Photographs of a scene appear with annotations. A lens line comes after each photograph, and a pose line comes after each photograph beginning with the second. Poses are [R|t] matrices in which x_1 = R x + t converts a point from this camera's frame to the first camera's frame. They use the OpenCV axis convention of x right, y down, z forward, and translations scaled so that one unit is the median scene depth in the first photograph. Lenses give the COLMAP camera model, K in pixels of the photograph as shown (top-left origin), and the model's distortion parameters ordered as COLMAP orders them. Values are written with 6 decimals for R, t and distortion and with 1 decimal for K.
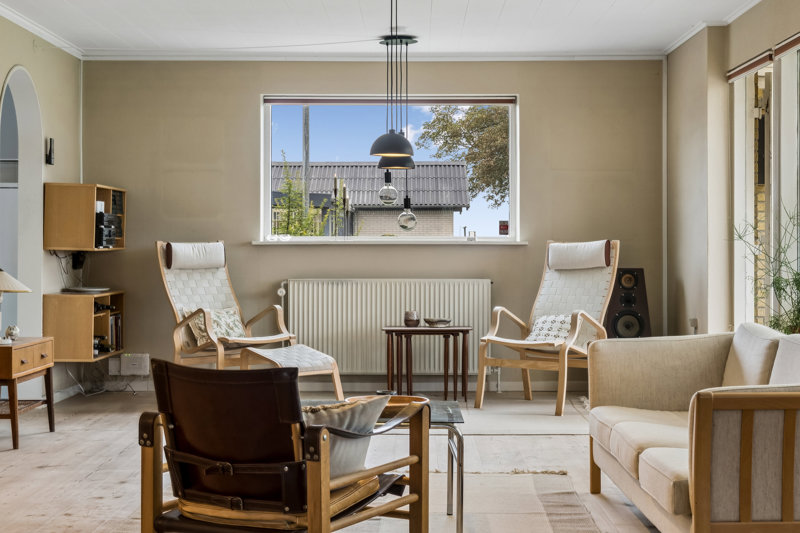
lens RADIAL K [[1190.9, 0, 400.0], [0, 1190.9, 266.5], [0, 0, 1]] dist [0.005945, 0.028300]
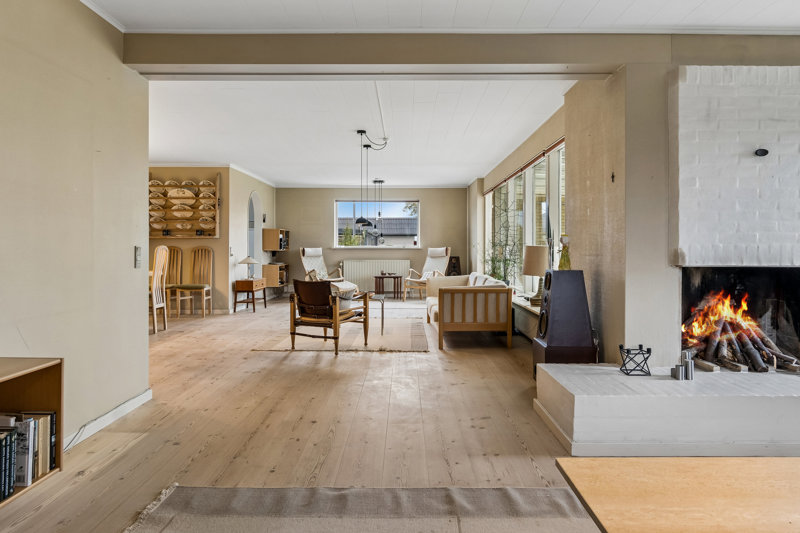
lens RADIAL K [[453.0, 0, 400.0], [0, 453.0, 266.5], [0, 0, 1]] dist [-0.000490, -0.000034]
pose [[0.999981, 0.001250, 0.006043, 0.046482], [-0.001376, 0.999783, 0.020782, 0.003175], [-0.006016, -0.020790, 0.999766, -0.164831]]
